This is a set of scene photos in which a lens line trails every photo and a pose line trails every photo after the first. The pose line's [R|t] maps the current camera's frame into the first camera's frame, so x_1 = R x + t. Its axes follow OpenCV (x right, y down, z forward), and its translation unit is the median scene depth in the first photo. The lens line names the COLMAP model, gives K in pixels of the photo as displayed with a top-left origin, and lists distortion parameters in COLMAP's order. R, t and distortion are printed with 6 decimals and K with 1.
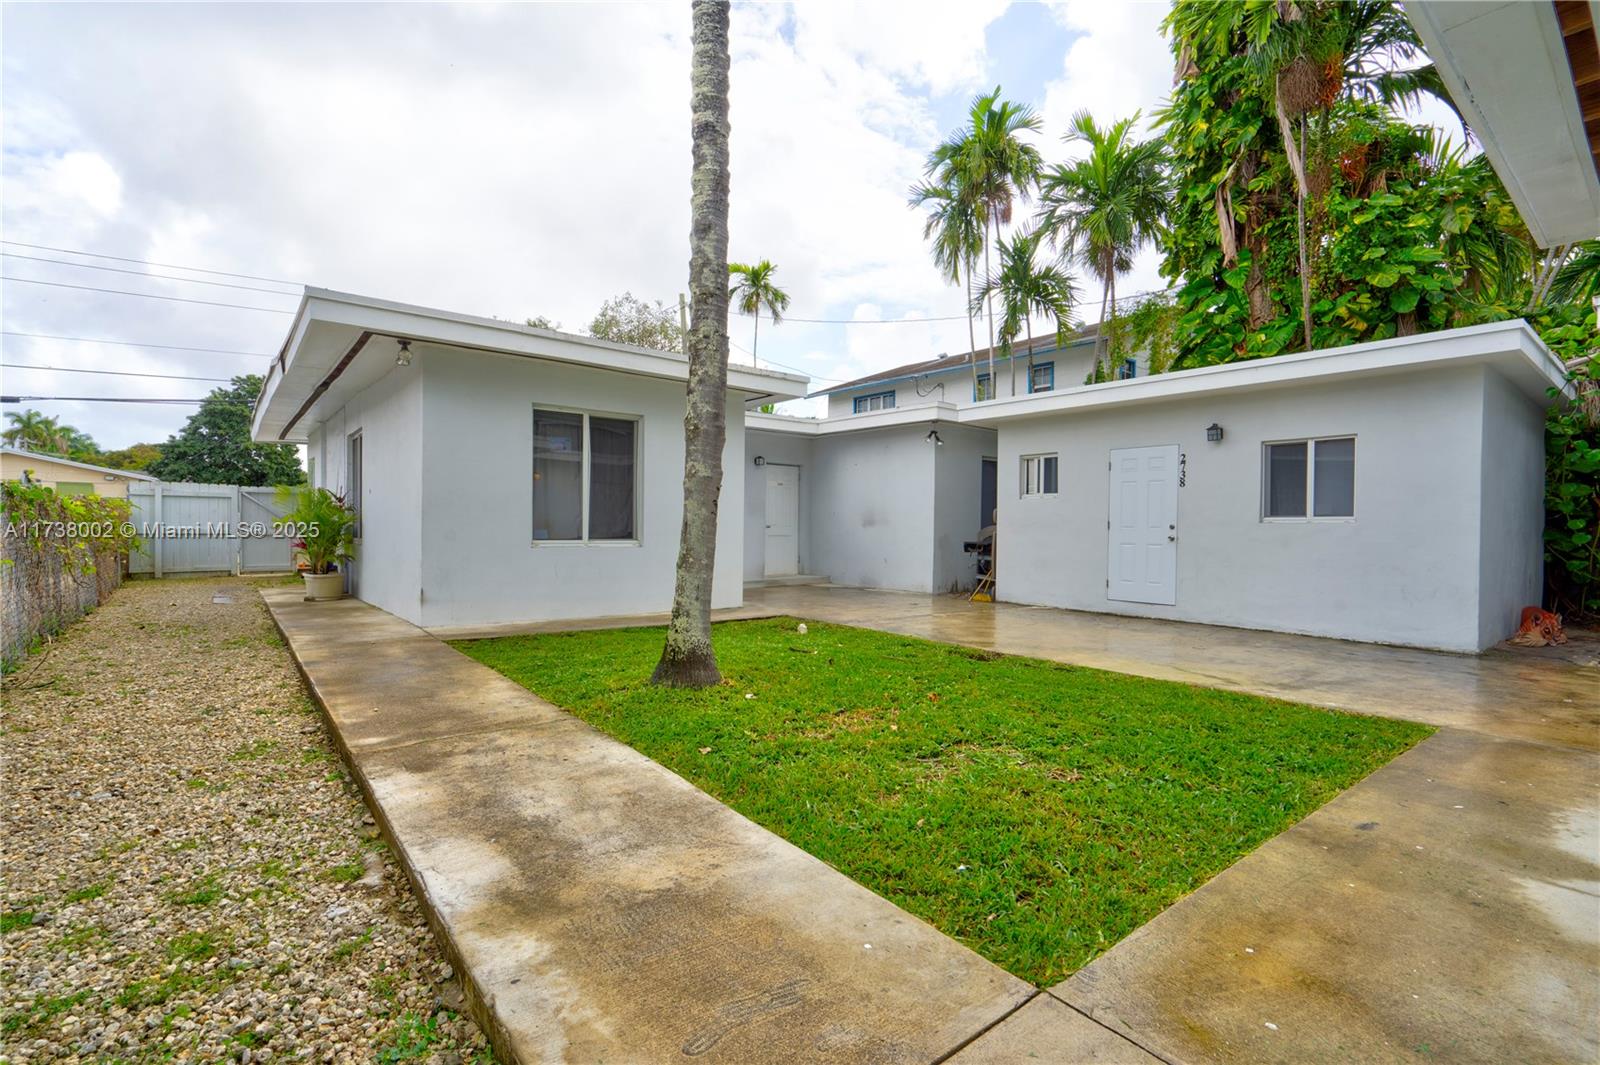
lens RADIAL K [[724.3, 0, 800.0], [0, 724.3, 532.5], [0, 0, 1]] dist [0.000183, -0.000033]
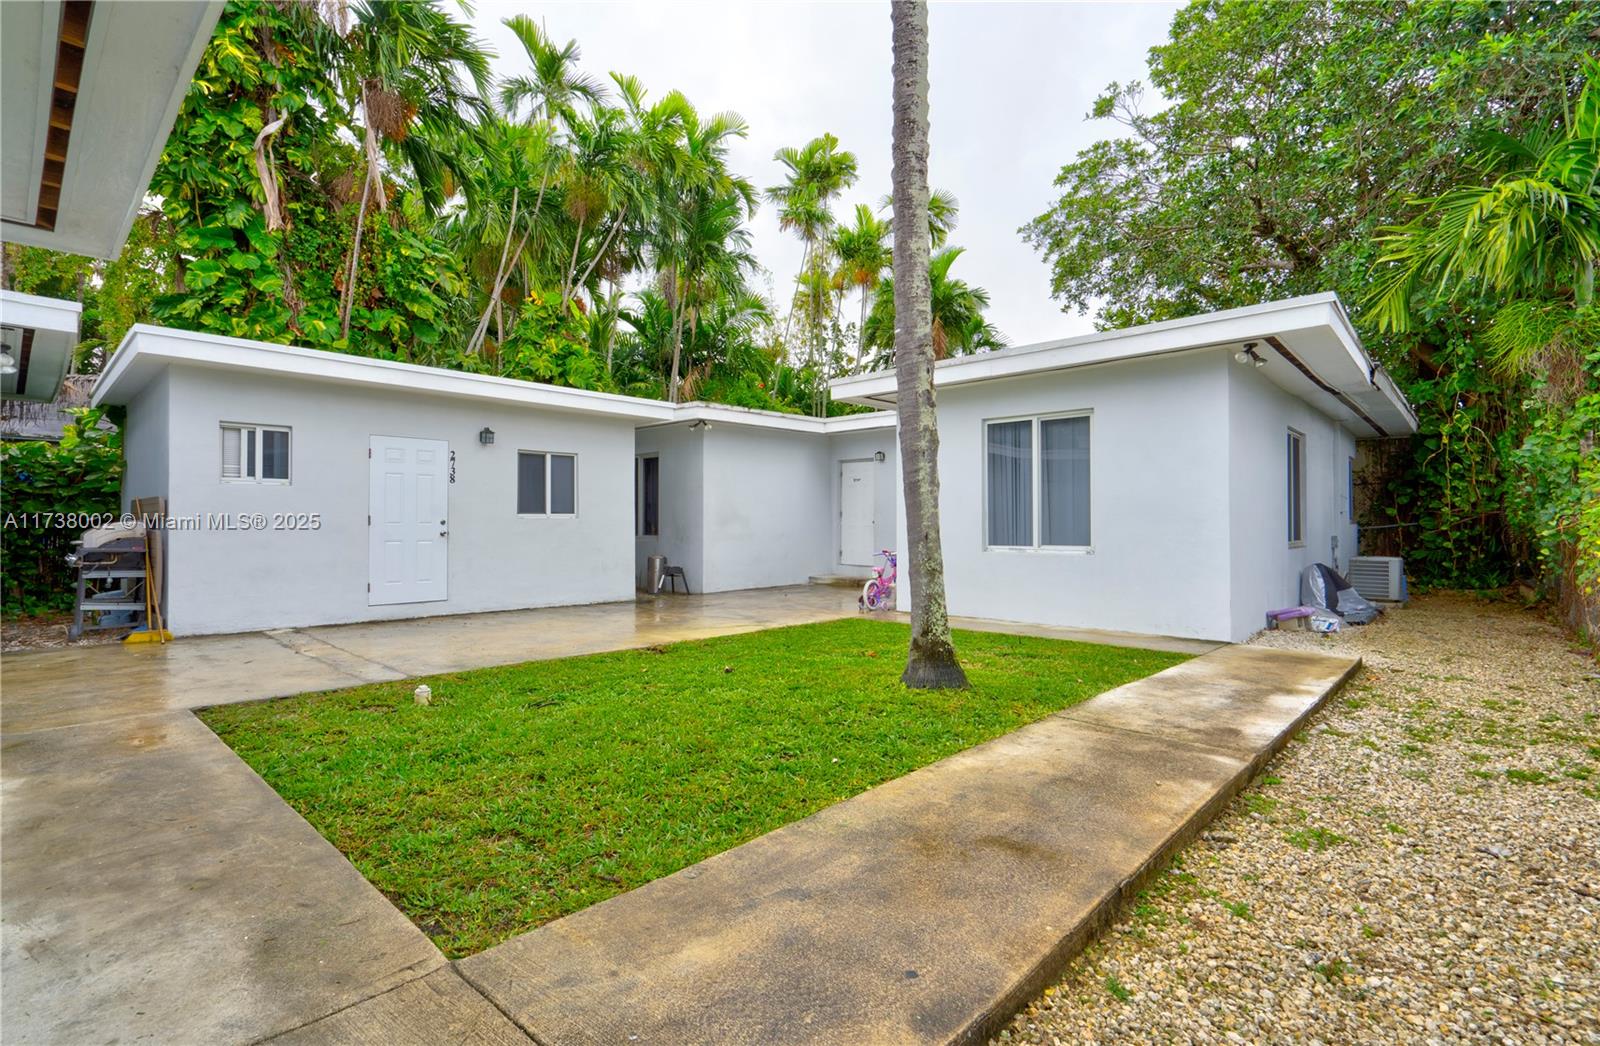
lens RADIAL K [[749.4, 0, 800.0], [0, 749.4, 523.0], [0, 0, 1]] dist [-0.001963, -0.000184]
pose [[-0.145123, -0.010552, 0.989357, -0.640256], [0.005526, 0.999919, 0.011475, -0.017678], [-0.989398, 0.007133, -0.145053, 0.729425]]
